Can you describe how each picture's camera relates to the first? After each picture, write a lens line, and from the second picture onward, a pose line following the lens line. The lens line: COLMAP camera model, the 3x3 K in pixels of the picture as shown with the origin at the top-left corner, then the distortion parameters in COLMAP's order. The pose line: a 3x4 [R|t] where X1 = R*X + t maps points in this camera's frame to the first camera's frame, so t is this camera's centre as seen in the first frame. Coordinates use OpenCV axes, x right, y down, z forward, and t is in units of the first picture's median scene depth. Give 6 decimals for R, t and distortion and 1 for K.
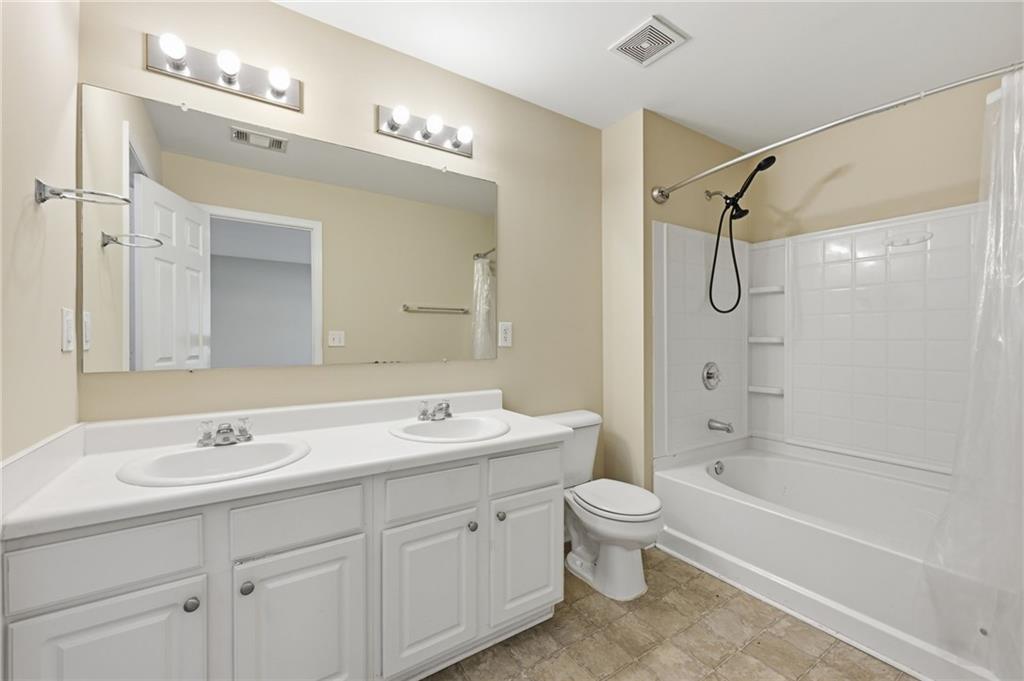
lens RADIAL K [[407.2, 0, 509.0], [0, 407.2, 339.7], [0, 0, 1]] dist [0.000275, 0.000052]
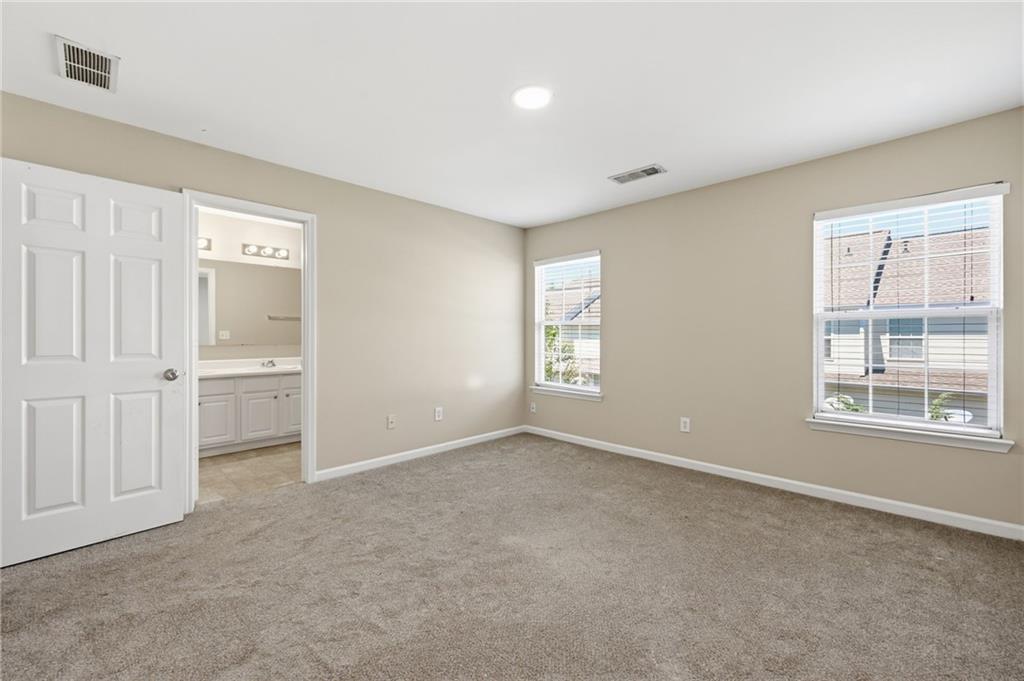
lens RADIAL K [[412.7, 0, 512.0], [0, 412.7, 340.5], [0, 0, 1]] dist [-0.000248, -0.000073]
pose [[0.977261, 0.002734, 0.212024, 1.006777], [-0.004148, 0.999972, 0.006221, 0.009362], [-0.212001, -0.006959, 0.977245, -2.444210]]
